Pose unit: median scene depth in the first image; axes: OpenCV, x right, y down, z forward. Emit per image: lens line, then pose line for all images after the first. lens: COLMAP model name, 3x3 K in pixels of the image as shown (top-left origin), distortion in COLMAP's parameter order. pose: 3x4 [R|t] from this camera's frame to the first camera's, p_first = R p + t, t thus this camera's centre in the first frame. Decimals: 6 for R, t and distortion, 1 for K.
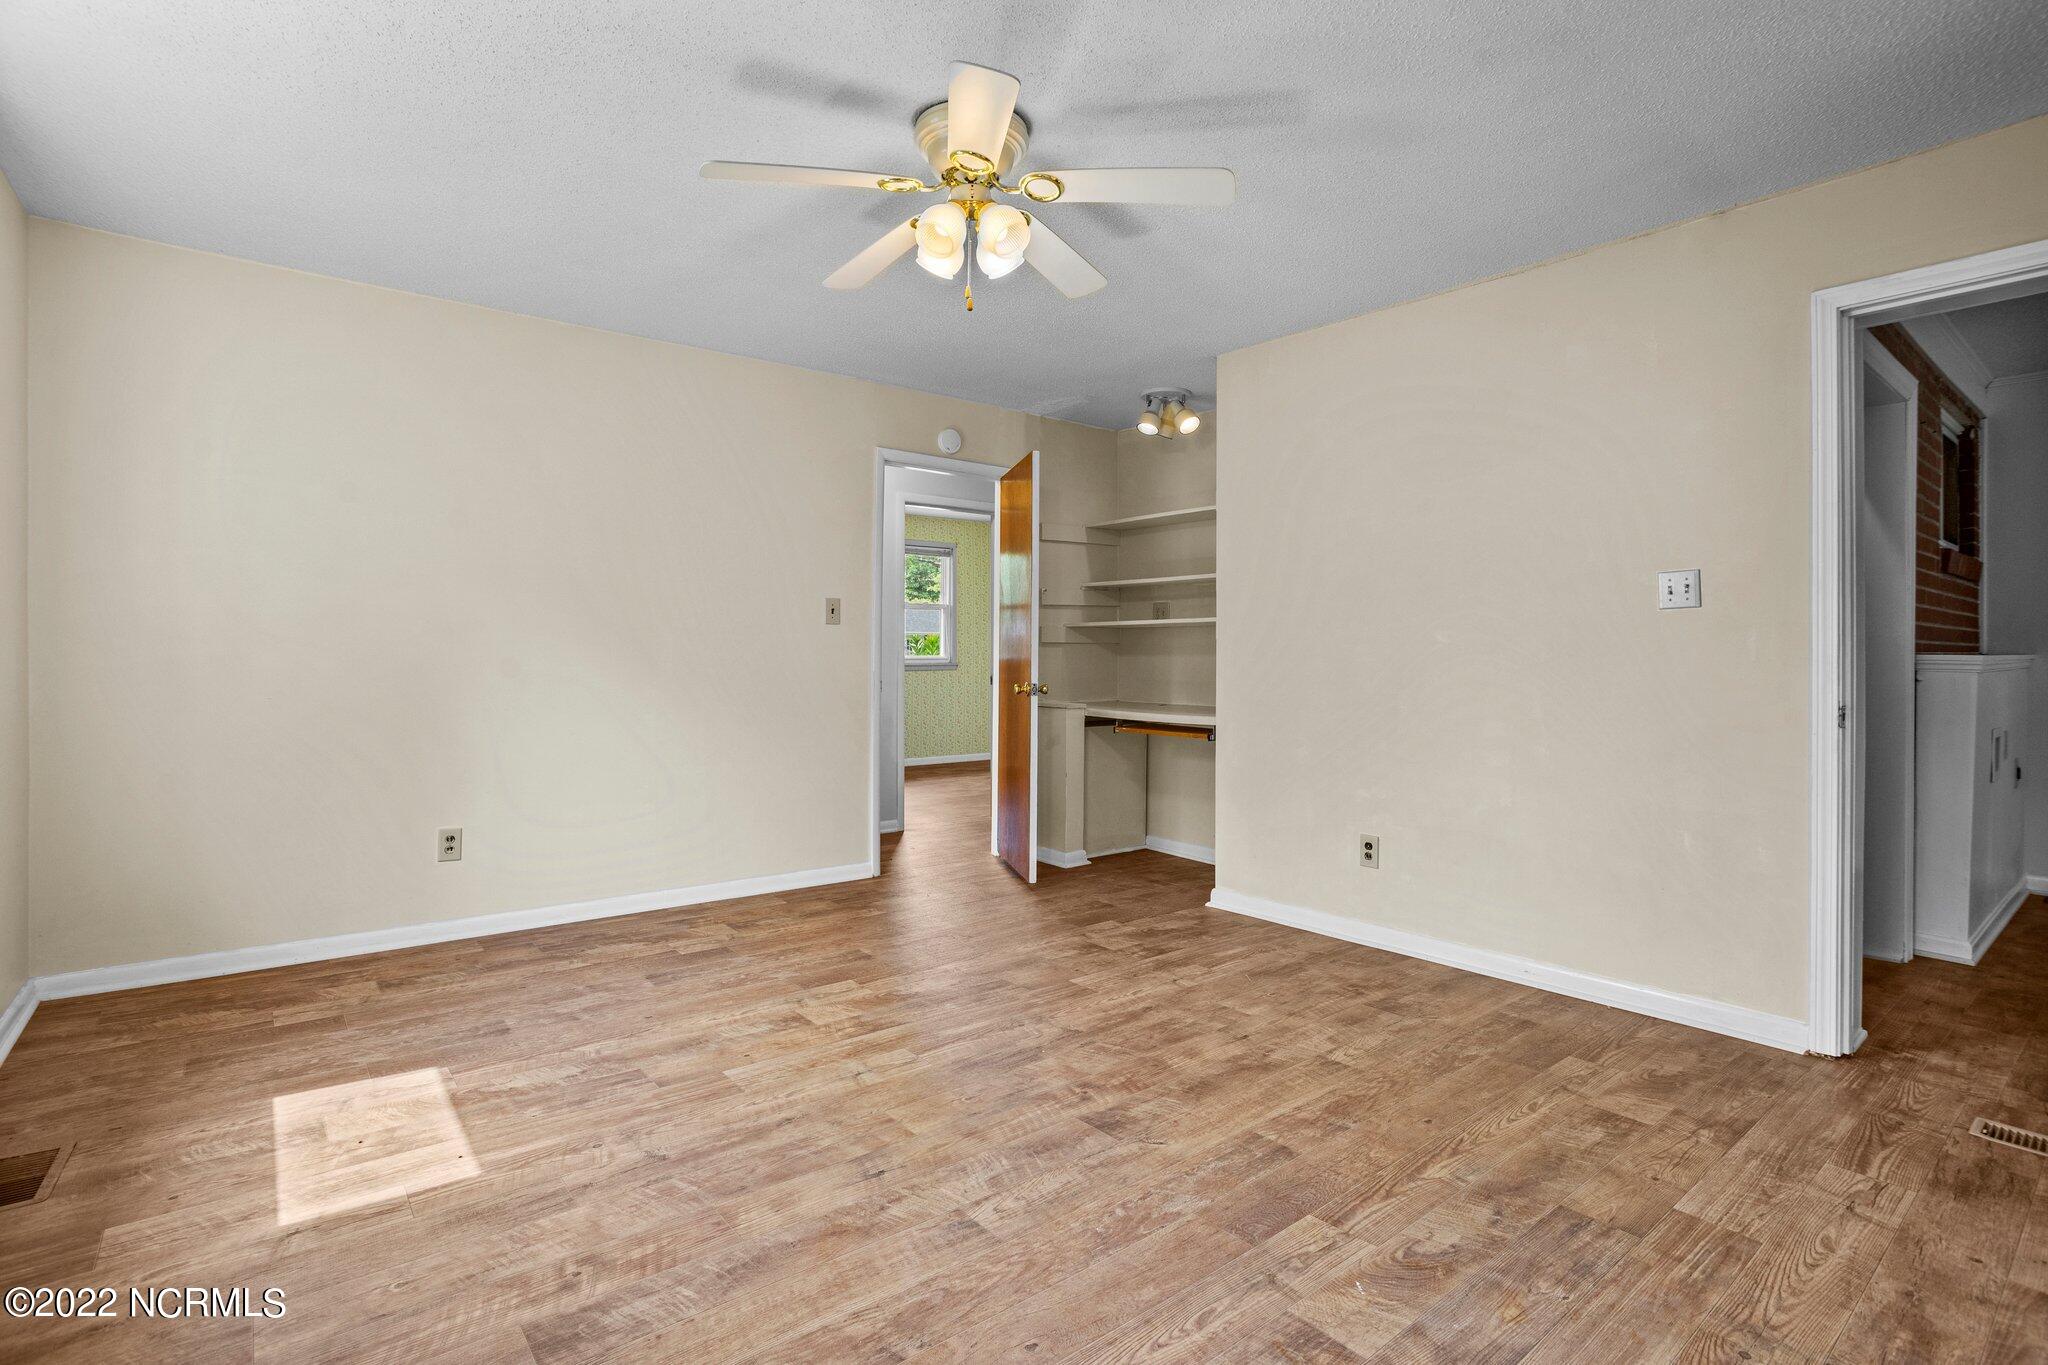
lens RADIAL K [[987.1, 0, 1021.1], [0, 987.1, 653.7], [0, 0, 1]] dist [-0.058919, 0.023707]
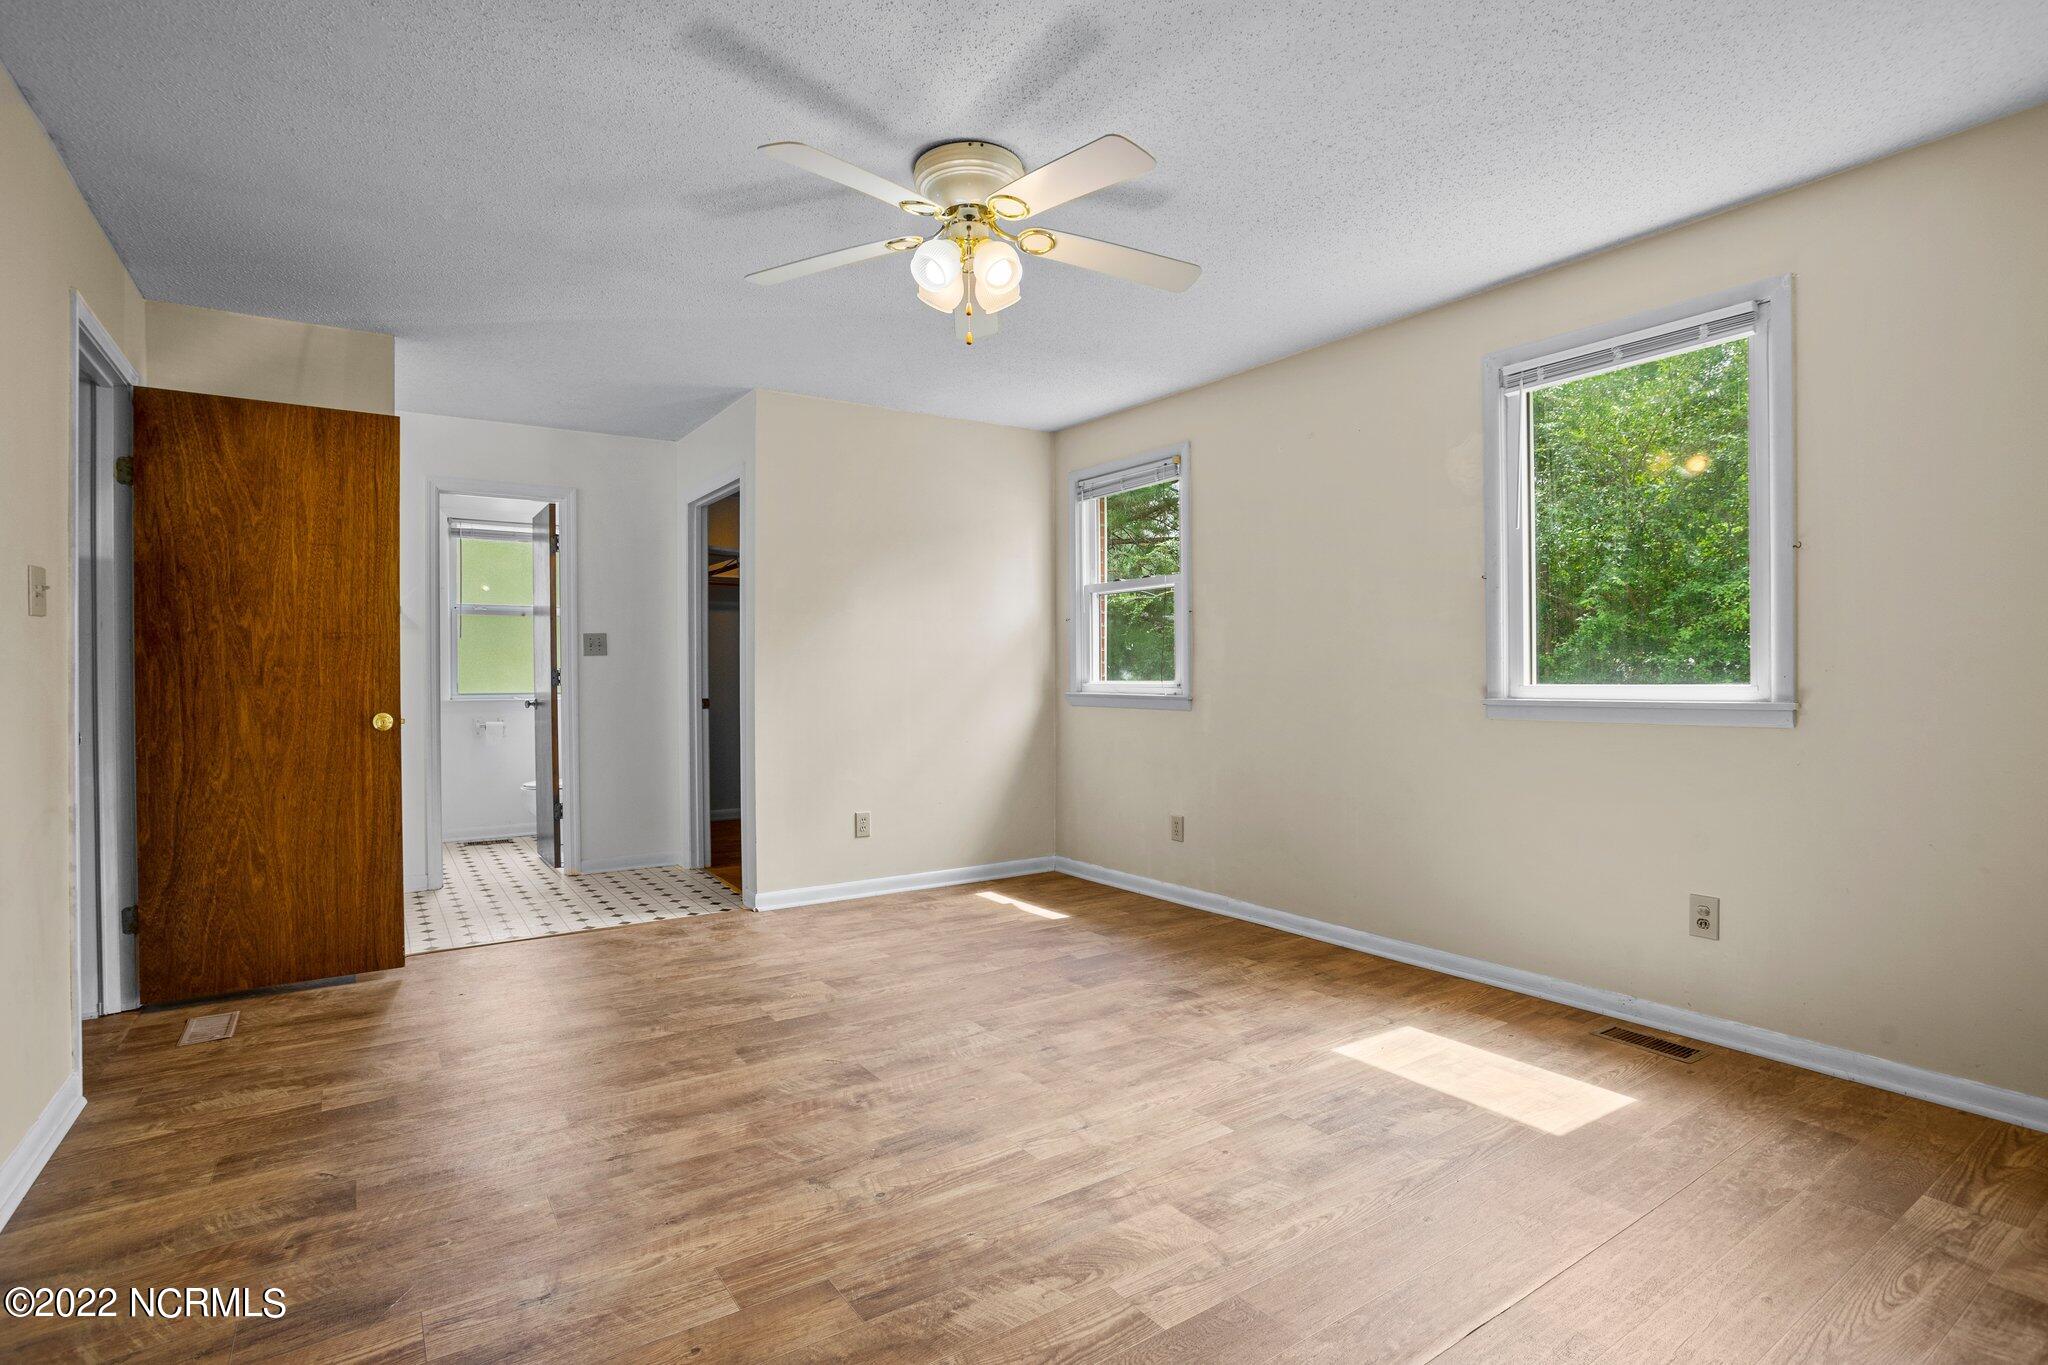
lens RADIAL K [[1011.4, 0, 1024.0], [0, 1011.4, 682.5], [0, 0, 1]] dist [-0.076766, 0.038480]
pose [[-0.996919, 0.000109, 0.078432, -0.190087], [0.000888, 0.999951, 0.009902, -0.002477], [-0.078427, 0.009941, -0.996870, 2.020089]]
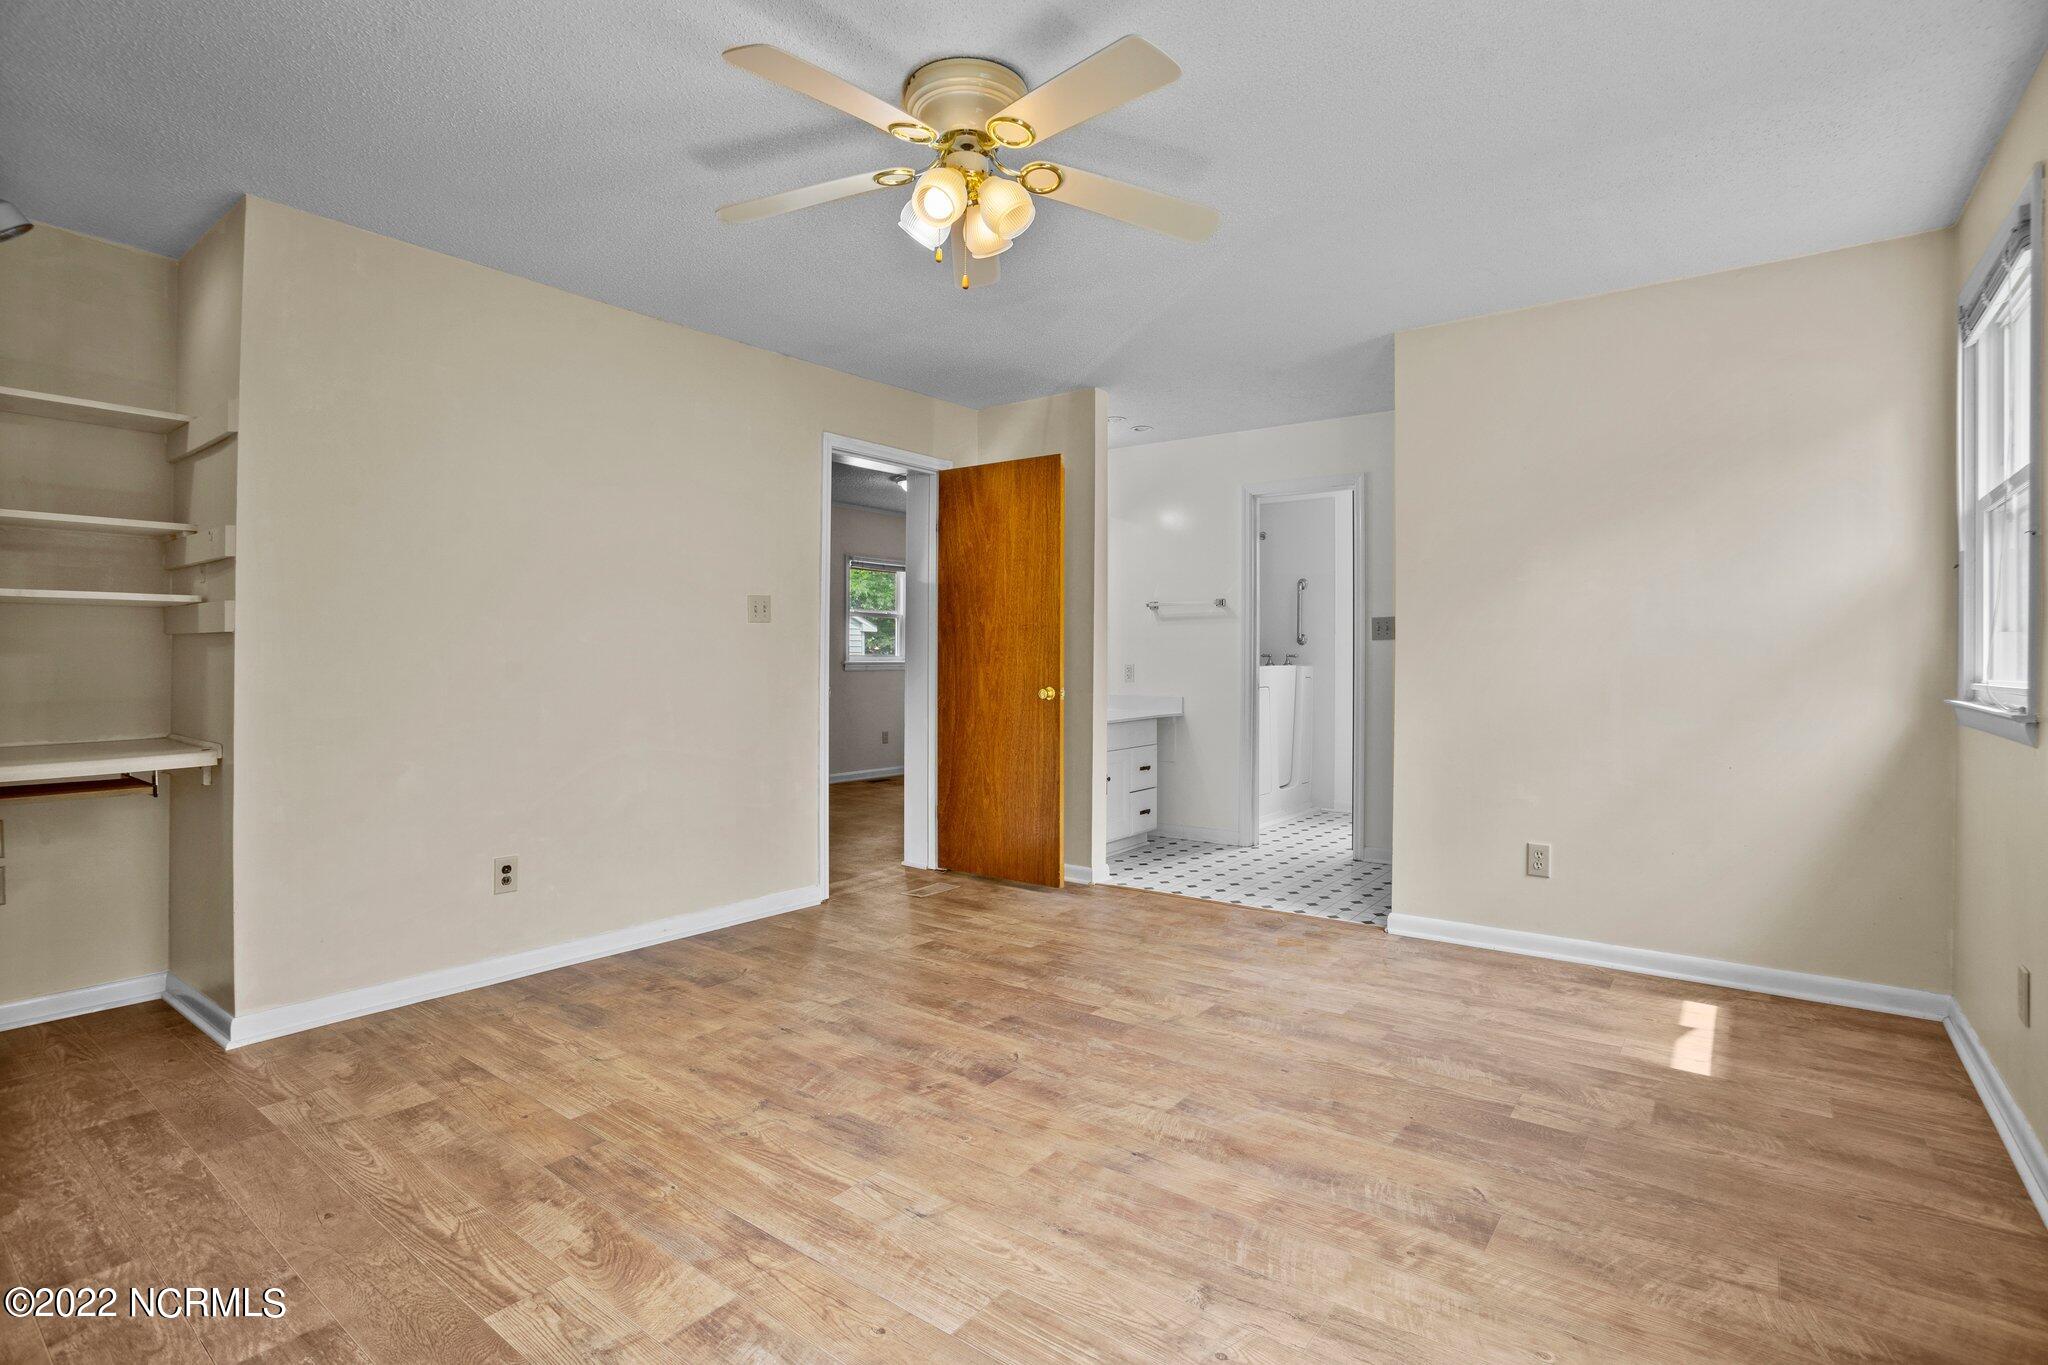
lens RADIAL K [[991.4, 0, 1031.2], [0, 991.4, 674.0], [0, 0, 1]] dist [-0.075472, 0.035045]
pose [[-0.243383, -0.019931, 0.969726, -0.942333], [-0.006886, 0.999799, 0.018821, -0.003596], [-0.969906, -0.002096, -0.243471, 1.141963]]
